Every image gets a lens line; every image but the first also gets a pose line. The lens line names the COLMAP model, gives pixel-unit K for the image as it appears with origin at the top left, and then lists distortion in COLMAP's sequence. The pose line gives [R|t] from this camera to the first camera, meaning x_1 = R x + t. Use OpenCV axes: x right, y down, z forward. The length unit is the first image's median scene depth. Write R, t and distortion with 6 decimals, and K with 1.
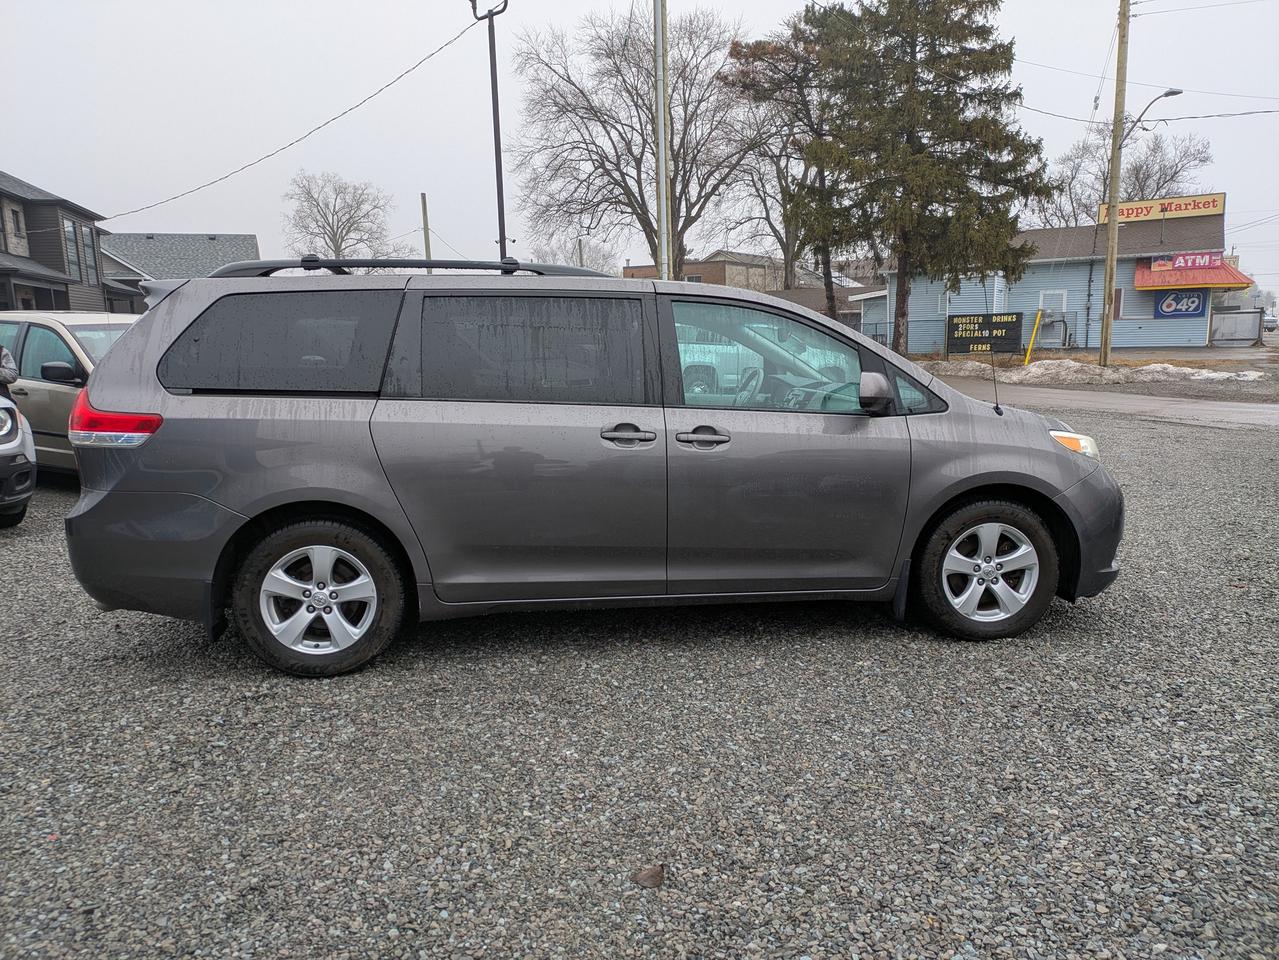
lens RADIAL K [[949.0, 0, 637.4], [0, 949.0, 474.5], [0, 0, 1]] dist [0.048093, -0.012508]
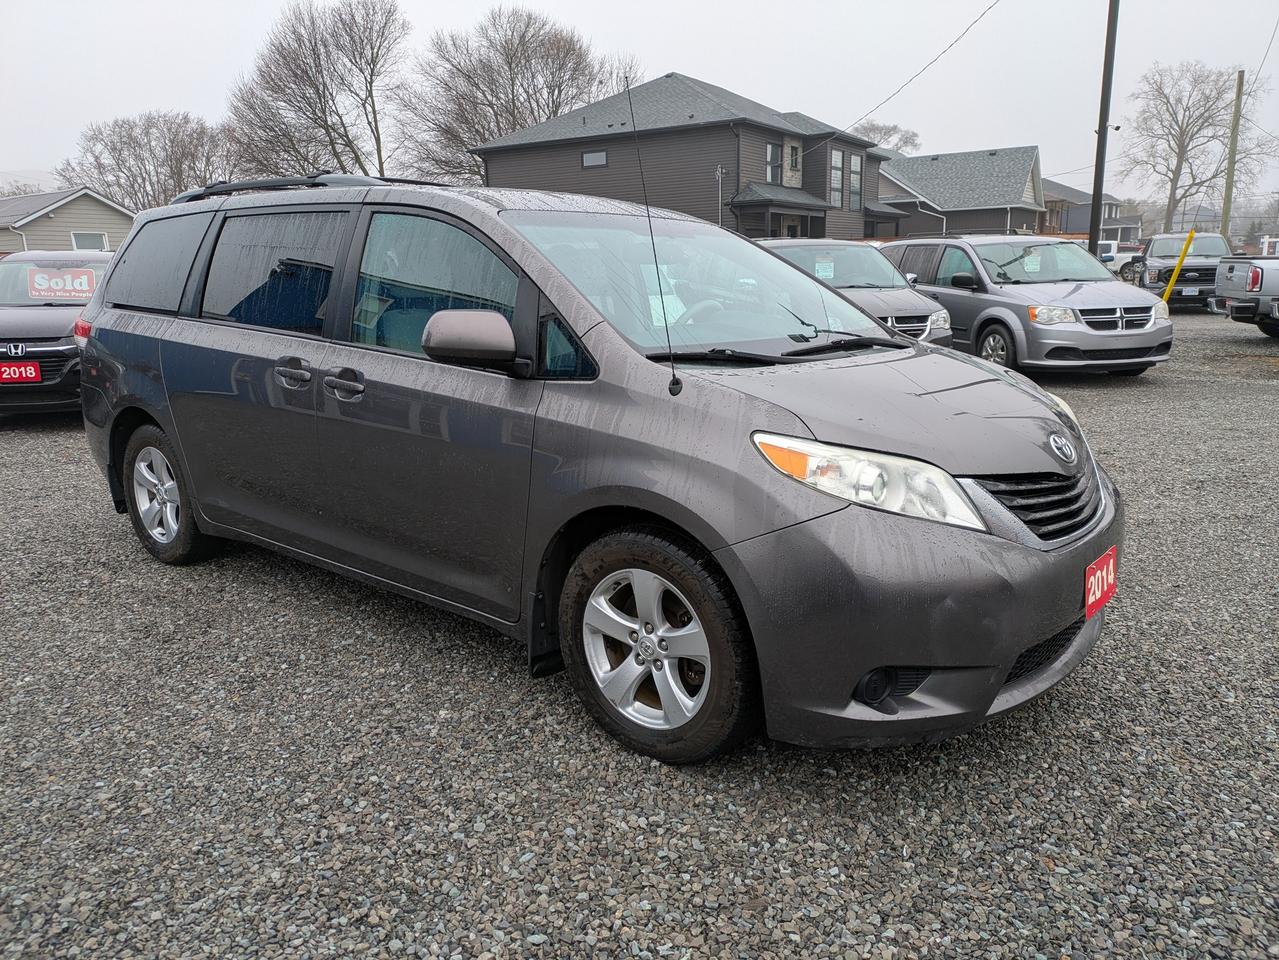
lens RADIAL K [[949.0, 0, 637.4], [0, 949.0, 474.5], [0, 0, 1]] dist [0.048093, -0.012508]
pose [[0.671521, 0.161440, -0.723185, 0.862368], [-0.101398, 0.986817, 0.126139, -0.092047], [0.734015, -0.011375, 0.679038, 0.640247]]
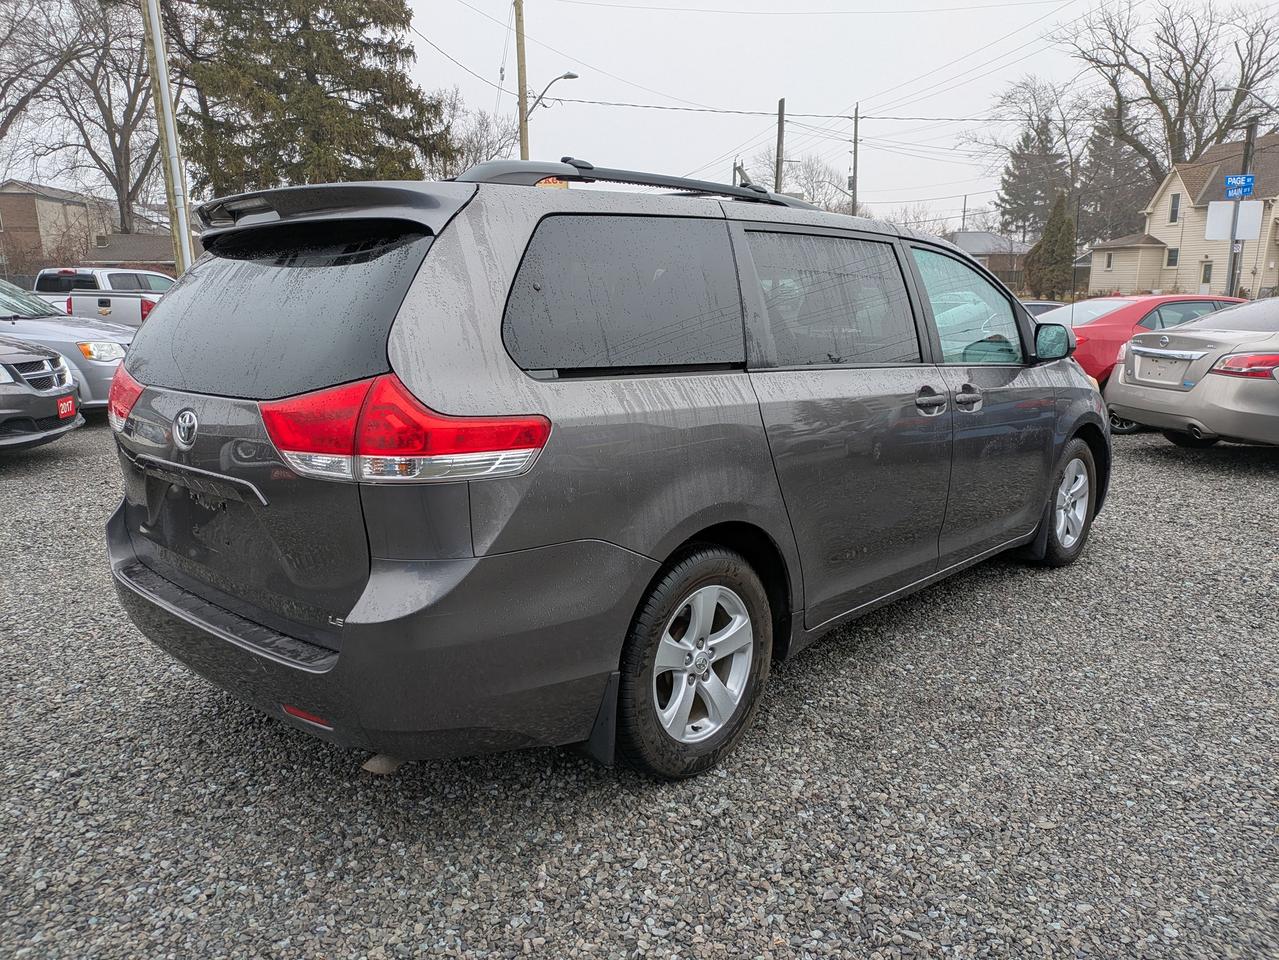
lens RADIAL K [[949.0, 0, 637.4], [0, 949.0, 474.5], [0, 0, 1]] dist [0.048093, -0.012508]
pose [[0.772412, -0.113804, 0.624842, -0.789688], [0.085910, 0.993495, 0.074748, -0.062393], [-0.629284, -0.004056, 0.777165, 0.486689]]
